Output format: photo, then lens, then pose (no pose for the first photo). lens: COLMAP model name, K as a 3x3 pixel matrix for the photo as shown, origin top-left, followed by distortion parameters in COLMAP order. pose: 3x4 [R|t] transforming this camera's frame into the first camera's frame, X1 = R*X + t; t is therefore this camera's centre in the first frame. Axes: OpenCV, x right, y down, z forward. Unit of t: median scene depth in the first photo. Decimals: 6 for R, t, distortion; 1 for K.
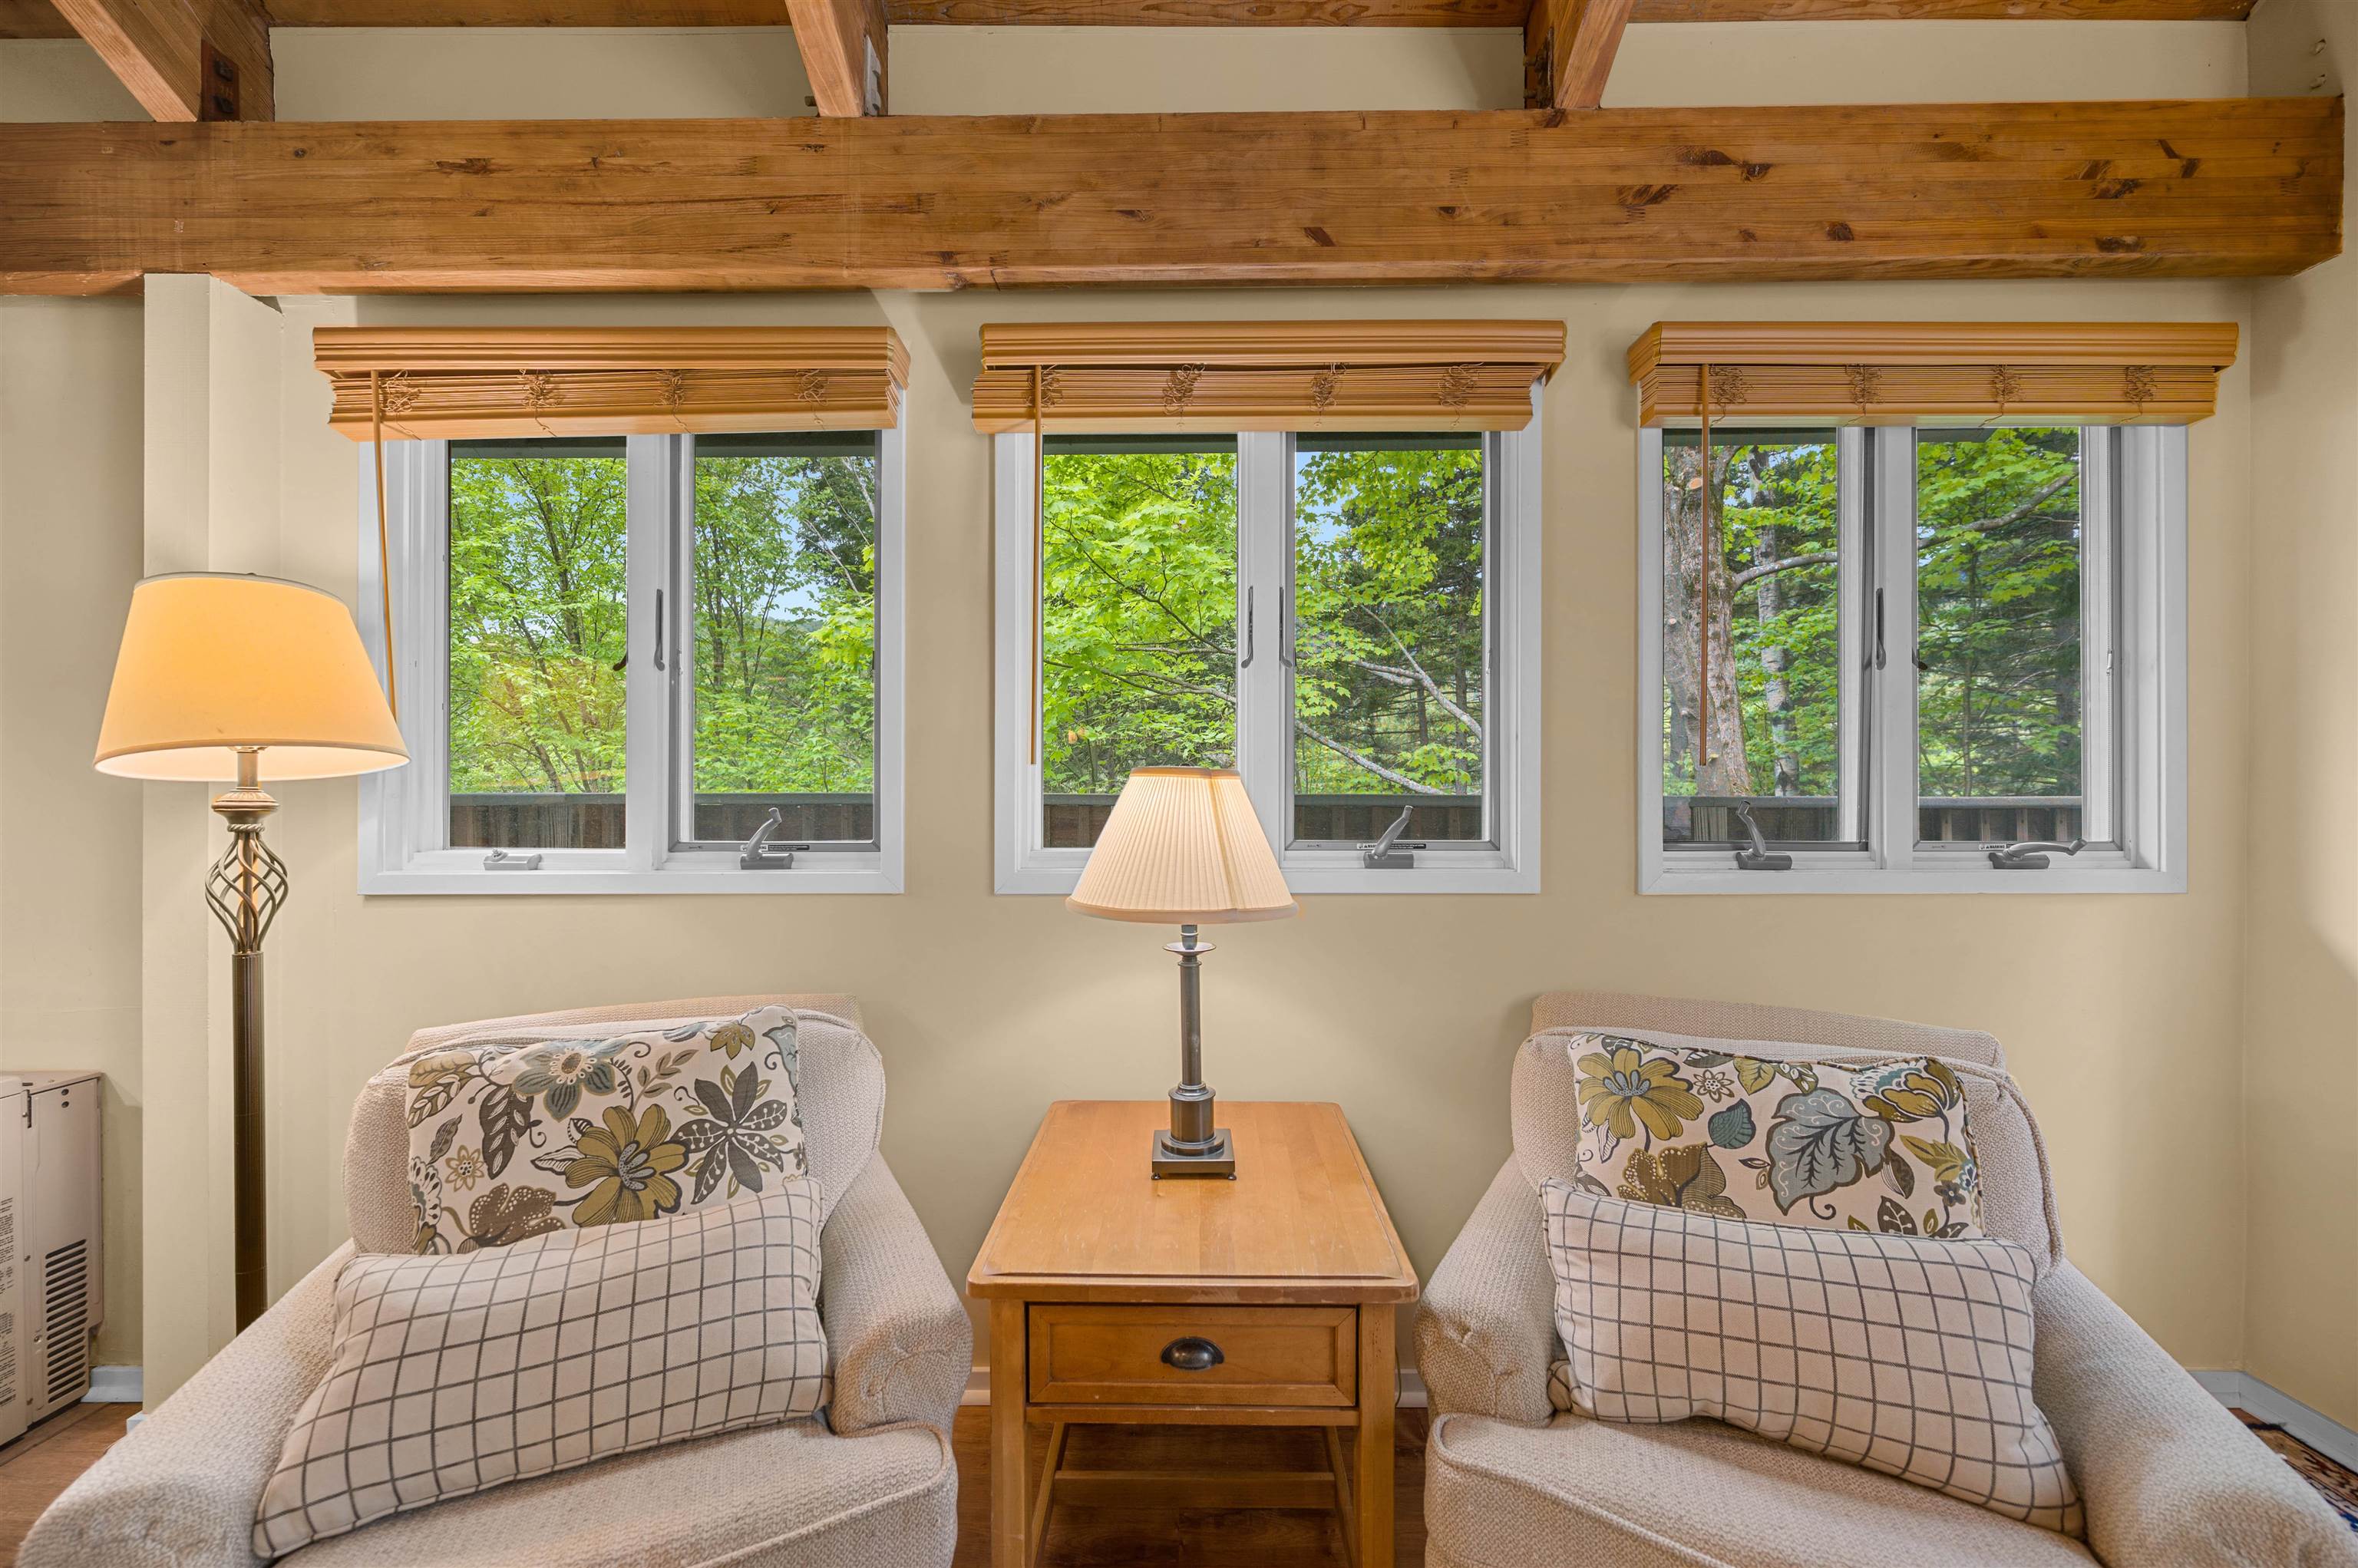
lens RADIAL K [[946.2, 0, 1172.5], [0, 946.2, 804.1], [0, 0, 1]] dist [-0.001677, 0.000924]
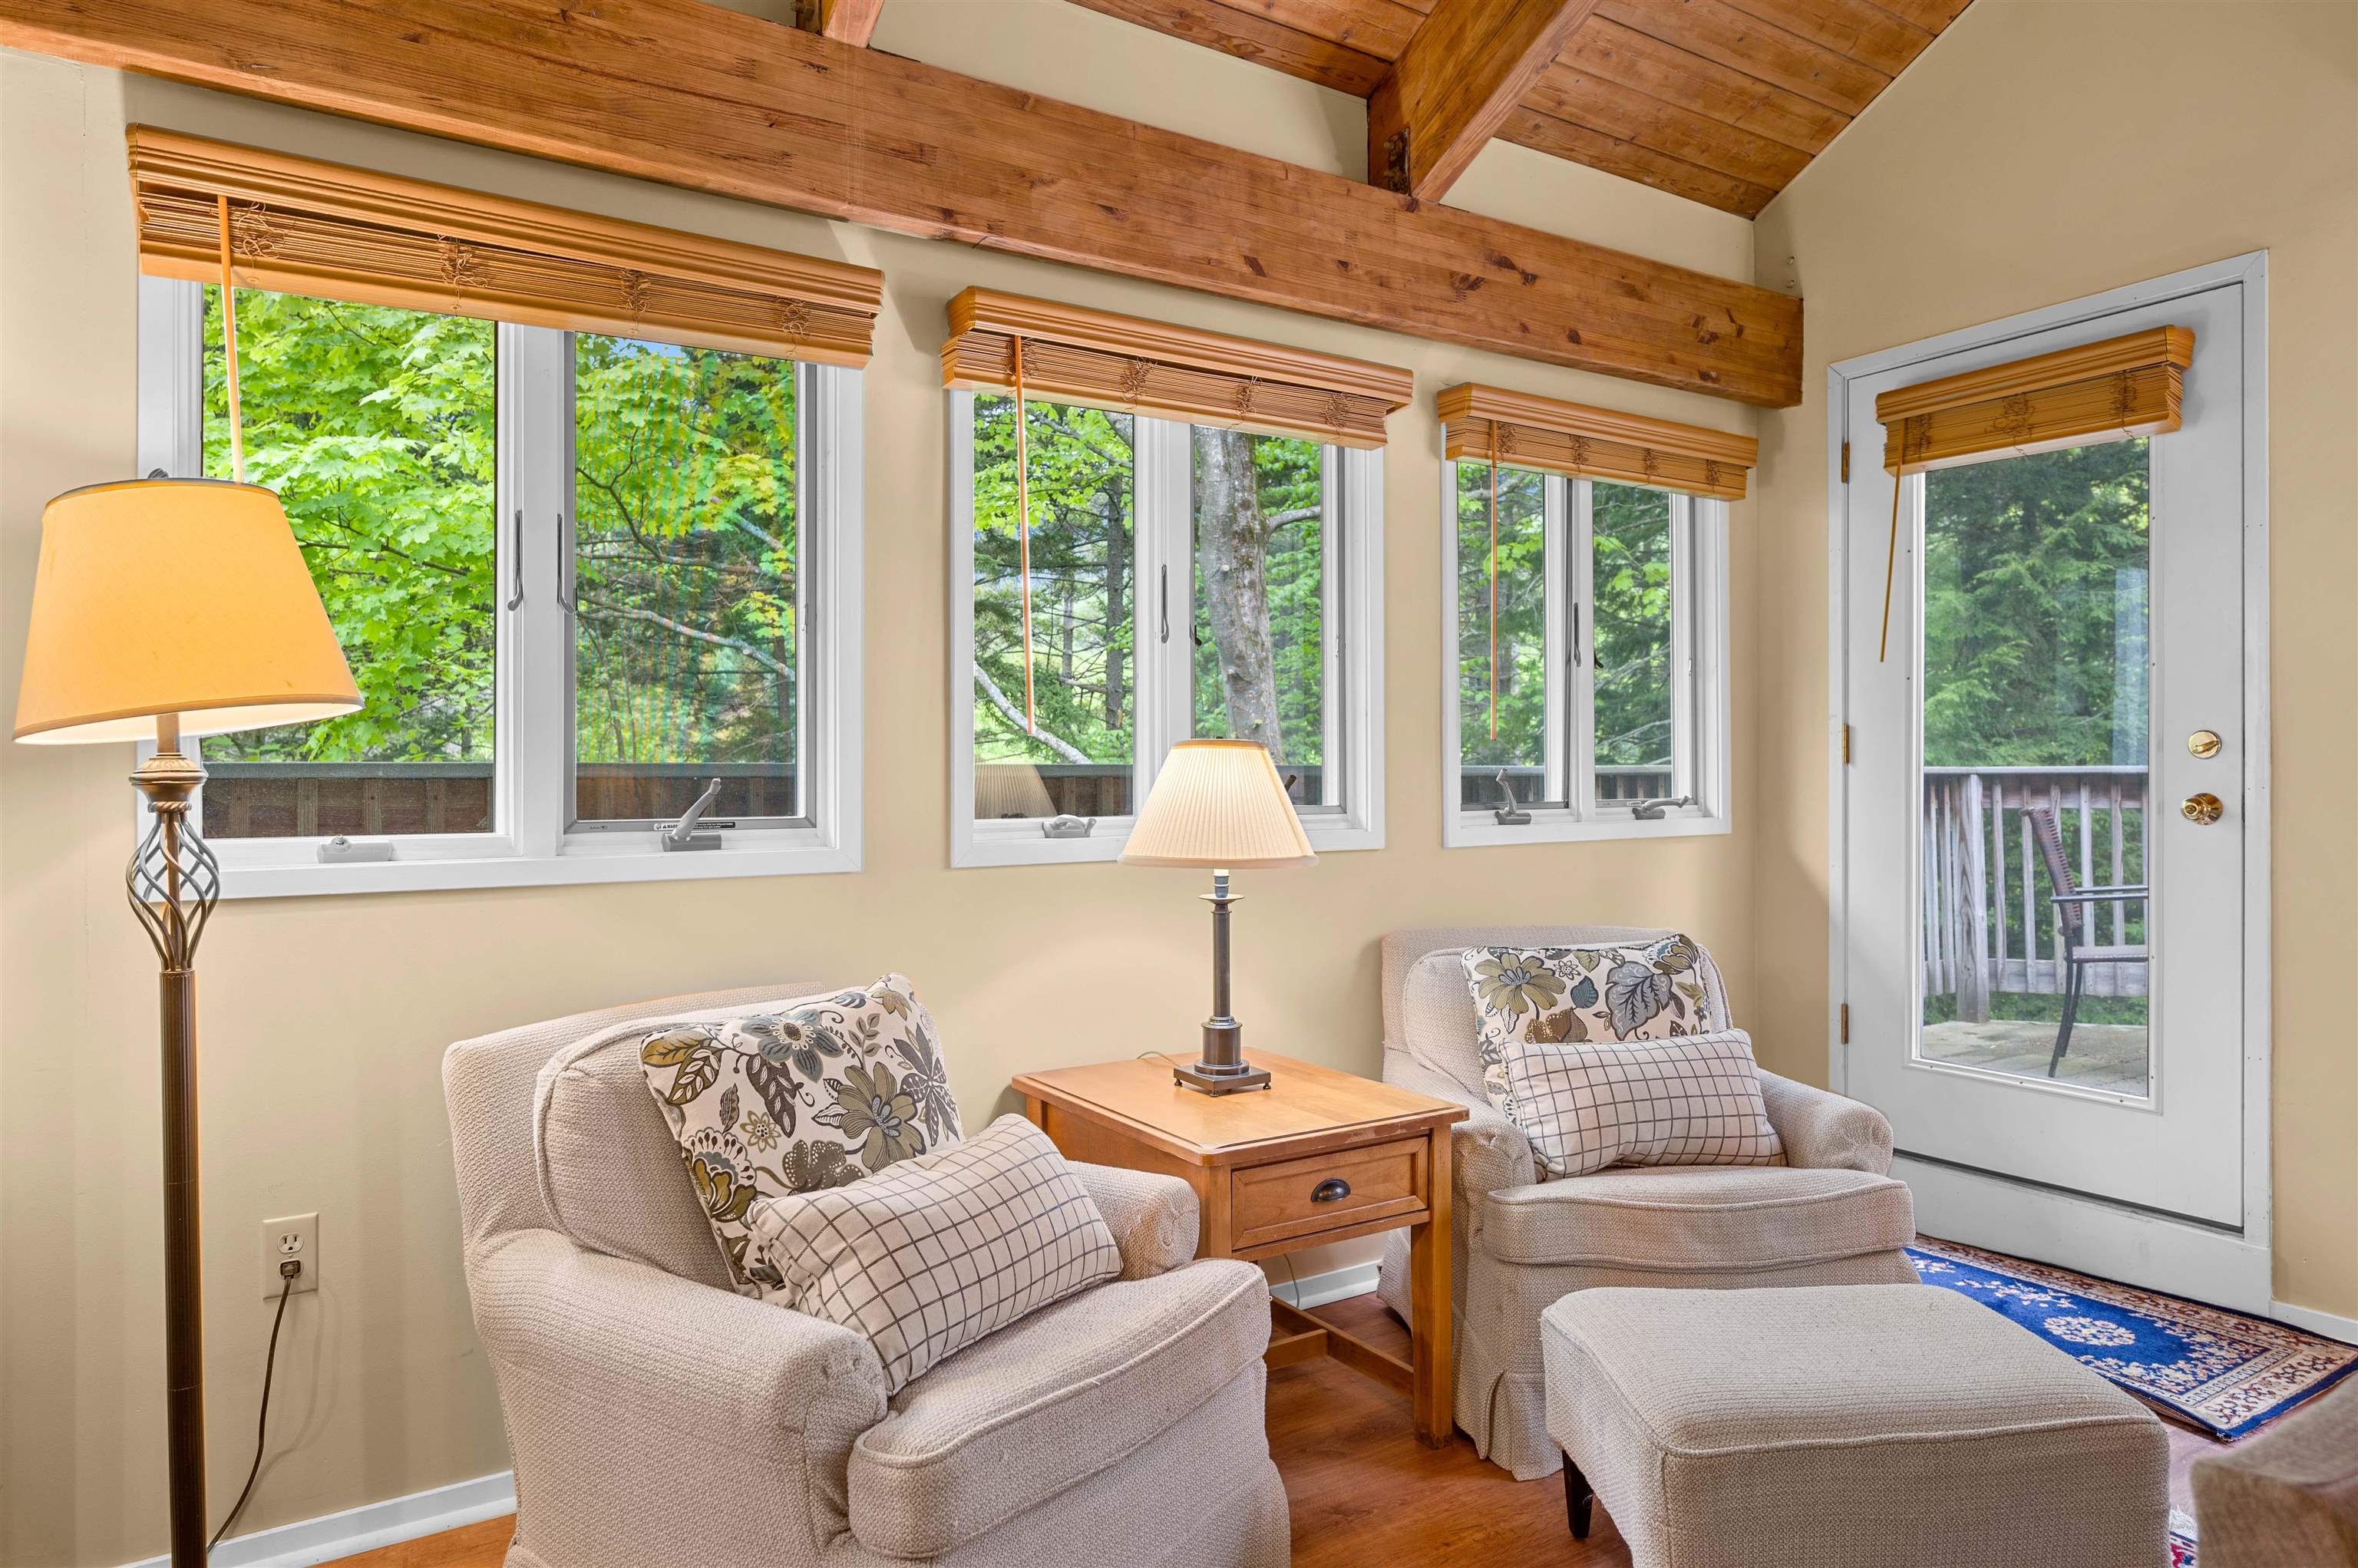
lens RADIAL K [[1491.7, 0, 1184.9], [0, 1491.7, 776.7], [0, 0, 1]] dist [0.009506, 0.000875]
pose [[0.829559, -0.004664, 0.558400, -0.906418], [0.005930, 0.999982, -0.000457, 0.005731], [-0.558388, 0.003691, 0.829572, -0.420535]]
